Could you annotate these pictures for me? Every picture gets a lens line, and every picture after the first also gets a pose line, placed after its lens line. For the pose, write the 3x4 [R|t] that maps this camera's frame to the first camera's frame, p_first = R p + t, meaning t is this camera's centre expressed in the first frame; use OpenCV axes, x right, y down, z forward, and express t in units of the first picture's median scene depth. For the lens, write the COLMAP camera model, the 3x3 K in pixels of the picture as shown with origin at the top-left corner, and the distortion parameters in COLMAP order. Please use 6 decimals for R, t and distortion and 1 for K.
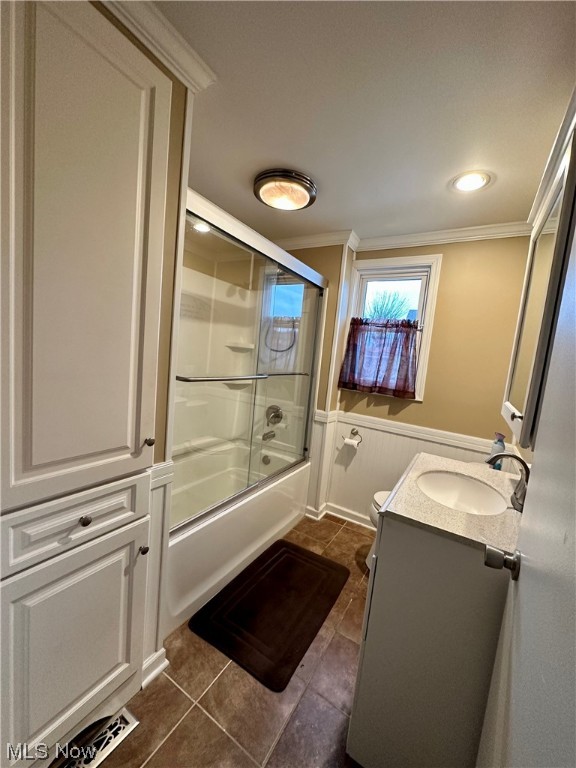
lens RADIAL K [[304.5, 0, 288.7], [0, 304.5, 384.8], [0, 0, 1]] dist [-0.002621, 0.000991]
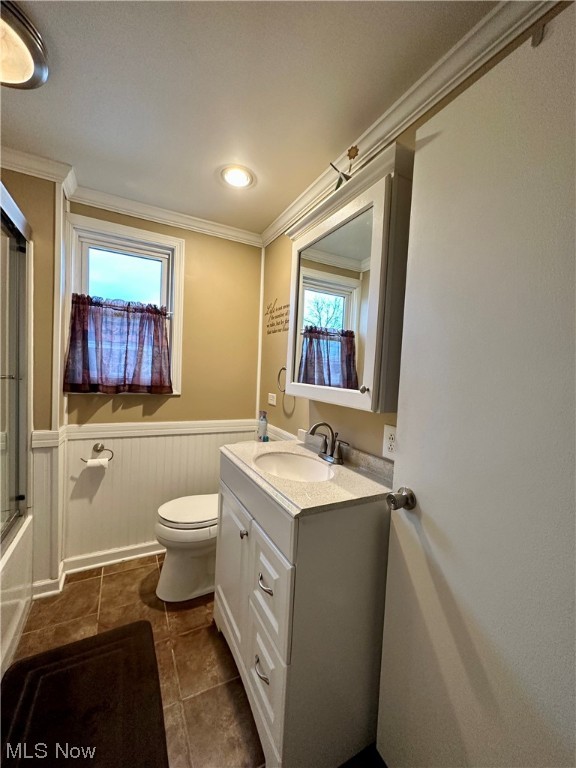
lens RADIAL K [[304.5, 0, 287.9], [0, 304.5, 383.8], [0, 0, 1]] dist [-0.002621, 0.000991]
pose [[0.512296, -0.107725, 0.852026, -0.177378], [0.090993, 0.993326, 0.070879, -0.014118], [-0.853975, 0.041217, 0.518679, 0.215553]]
